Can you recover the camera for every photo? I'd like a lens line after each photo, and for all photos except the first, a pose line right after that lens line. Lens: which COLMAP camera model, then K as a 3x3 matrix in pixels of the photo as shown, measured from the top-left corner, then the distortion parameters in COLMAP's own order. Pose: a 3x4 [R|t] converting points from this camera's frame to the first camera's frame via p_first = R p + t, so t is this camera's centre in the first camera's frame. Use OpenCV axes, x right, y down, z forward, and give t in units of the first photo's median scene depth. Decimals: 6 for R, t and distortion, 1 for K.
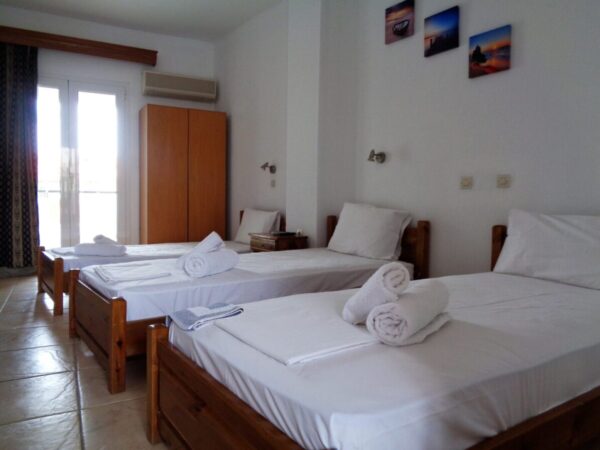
lens RADIAL K [[448.1, 0, 300.0], [0, 448.1, 225.0], [0, 0, 1]] dist [0.011386, -0.003337]
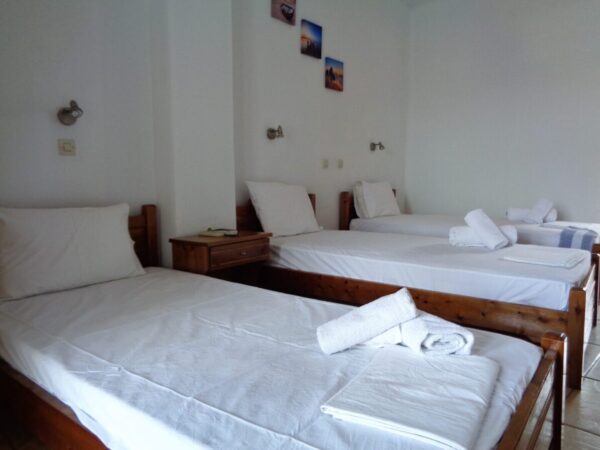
lens RADIAL K [[448.1, 0, 300.0], [0, 448.1, 225.0], [0, 0, 1]] dist [0.011386, -0.003337]
pose [[-0.280507, -0.116169, 0.952796, -0.608158], [0.057824, 0.988801, 0.137583, -0.066428], [-0.958109, 0.093687, -0.270648, 0.948116]]
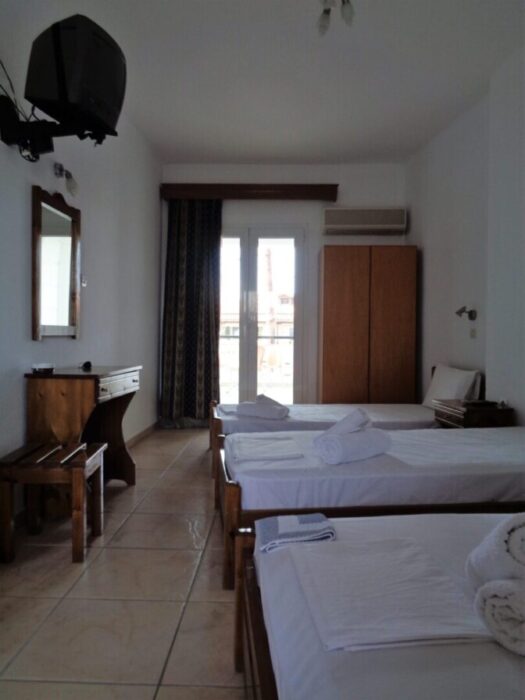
lens RADIAL K [[522.8, 0, 262.5], [0, 522.8, 350.0], [0, 0, 1]] dist [0.011386, -0.003337]
pose [[0.872611, 0.009657, -0.488321, 0.066972], [-0.025813, 0.999319, -0.026364, -0.033288], [0.487733, 0.035610, 0.872266, 0.044548]]
